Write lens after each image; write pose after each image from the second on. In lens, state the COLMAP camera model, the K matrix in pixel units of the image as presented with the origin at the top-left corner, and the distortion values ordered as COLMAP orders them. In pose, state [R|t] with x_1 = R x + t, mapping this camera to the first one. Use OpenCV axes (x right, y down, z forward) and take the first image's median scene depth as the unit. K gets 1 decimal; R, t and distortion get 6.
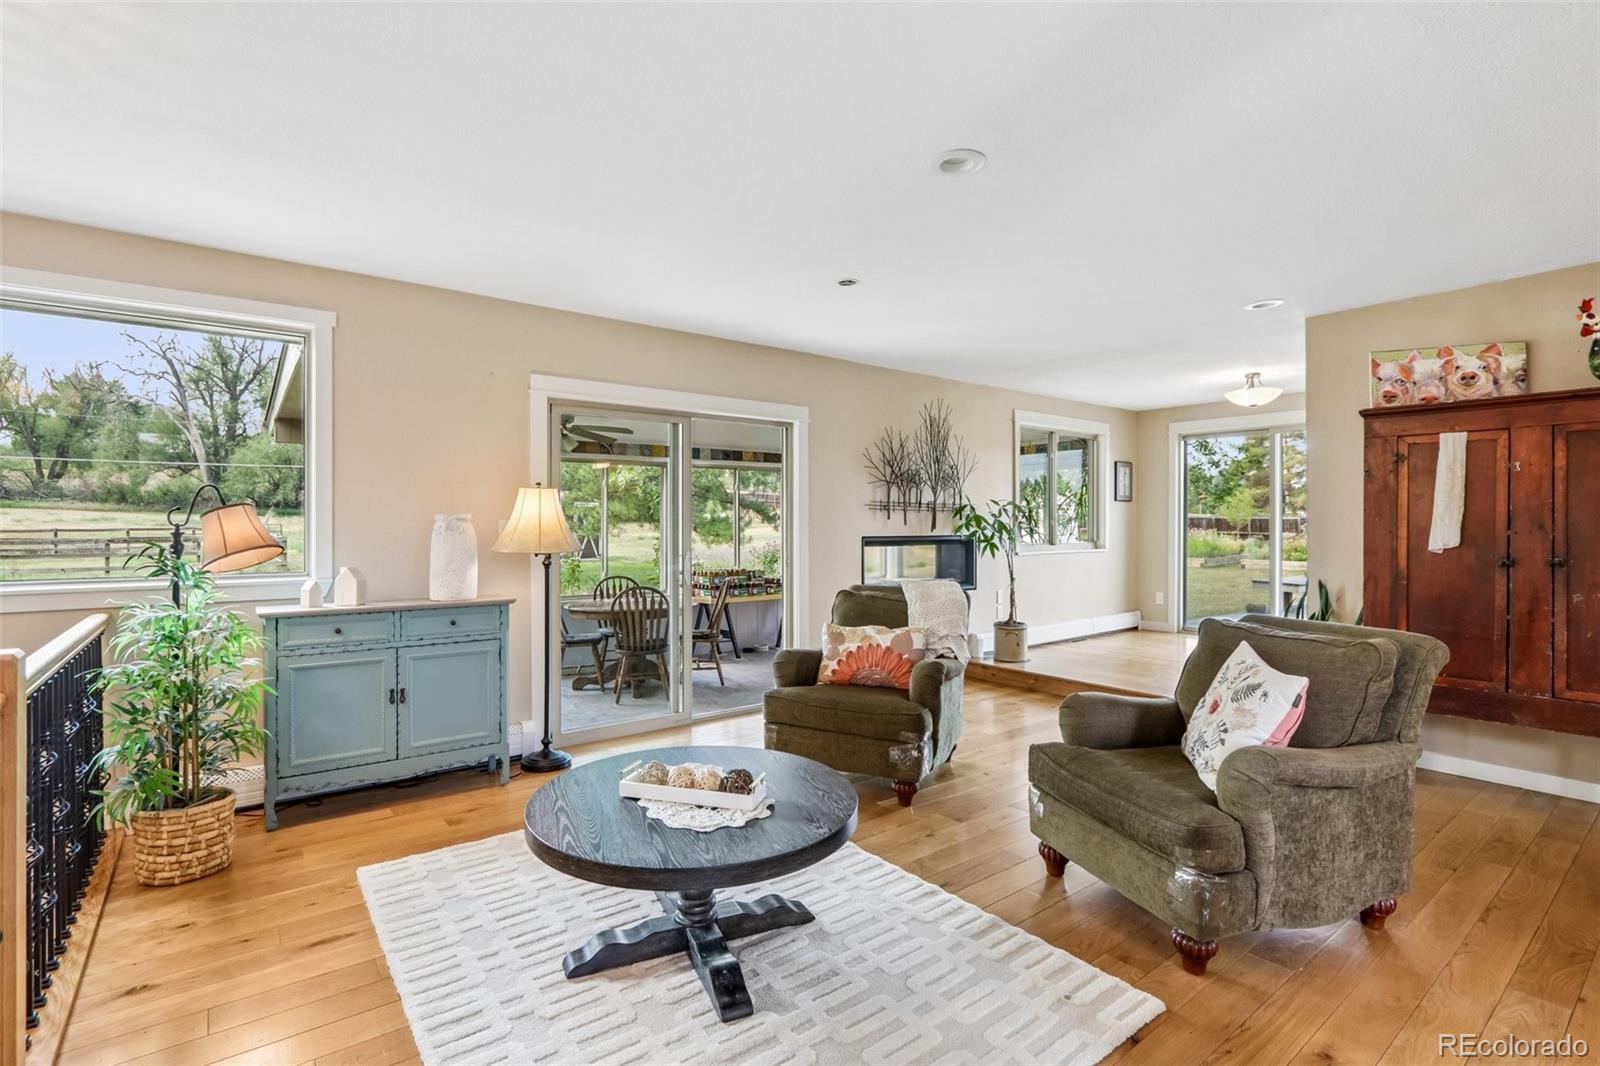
lens RADIAL K [[743.3, 0, 798.7], [0, 743.3, 521.1], [0, 0, 1]] dist [-0.011970, -0.000792]
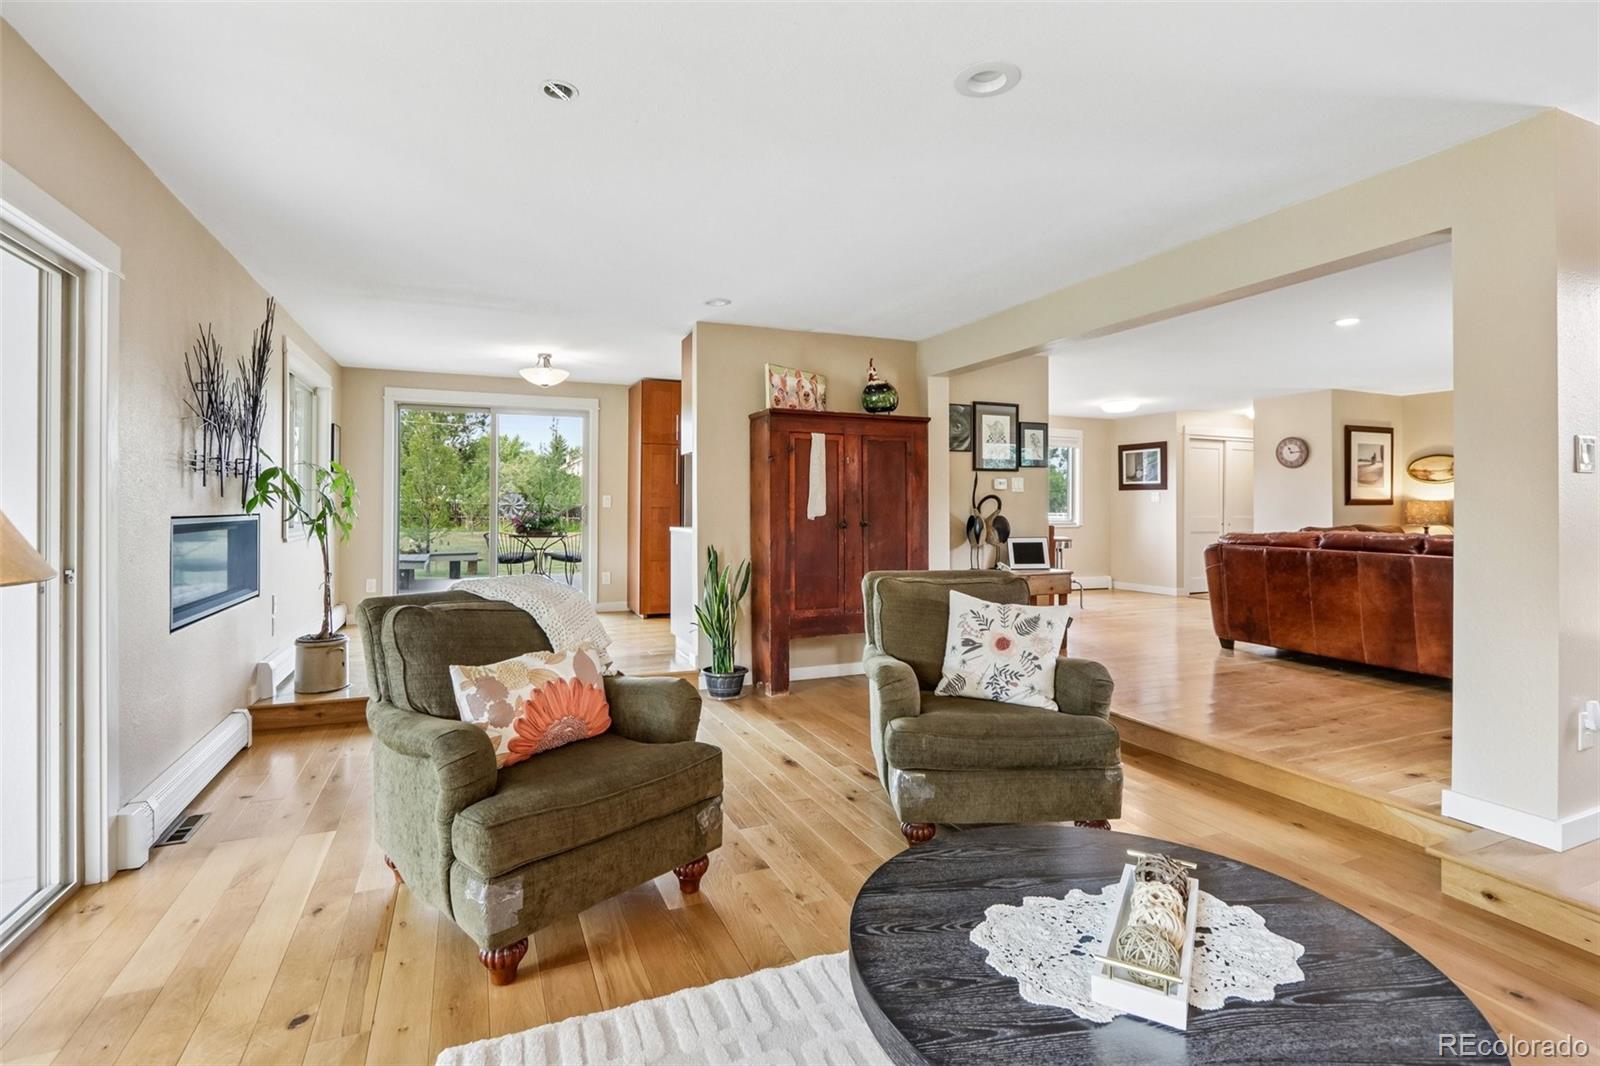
lens RADIAL K [[743.3, 0, 750.1], [0, 743.3, 502.0], [0, 0, 1]] dist [-0.011970, -0.000792]
pose [[0.284005, 0.005115, 0.958809, -0.309325], [-0.005070, 0.999980, -0.003833, 0.010043], [-0.958809, -0.003772, 0.284025, 0.445856]]
